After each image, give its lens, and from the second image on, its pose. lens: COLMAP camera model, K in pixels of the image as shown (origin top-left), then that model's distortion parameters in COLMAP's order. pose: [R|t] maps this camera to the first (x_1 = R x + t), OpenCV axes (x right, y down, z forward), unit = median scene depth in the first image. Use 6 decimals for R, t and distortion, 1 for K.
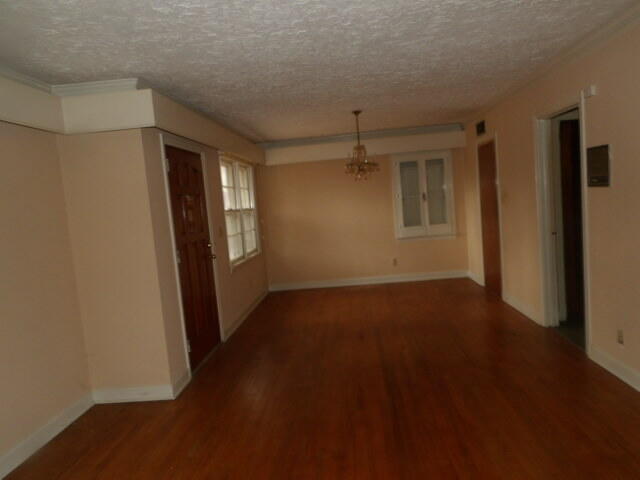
lens RADIAL K [[454.8, 0, 320.1], [0, 454.8, 239.9], [0, 0, 1]] dist [-0.001666, 0.023146]
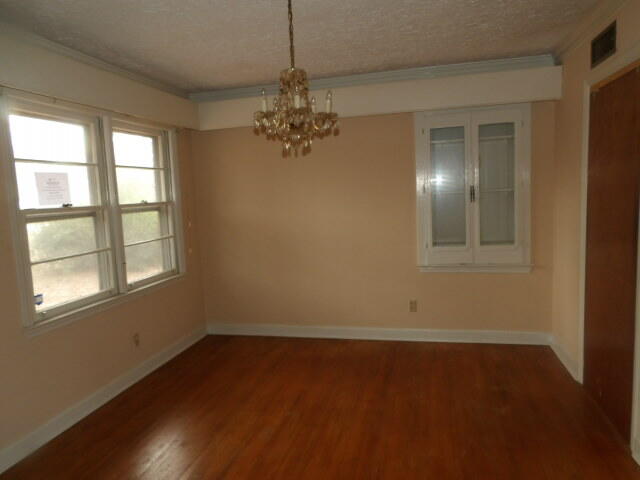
lens RADIAL K [[454.8, 0, 321.4], [0, 454.8, 241.1], [0, 0, 1]] dist [-0.001666, 0.023146]
pose [[0.985145, 0.058172, -0.161571, 0.142735], [-0.051363, 0.997620, 0.046003, -0.054234], [0.163863, -0.037021, 0.985788, 0.436540]]
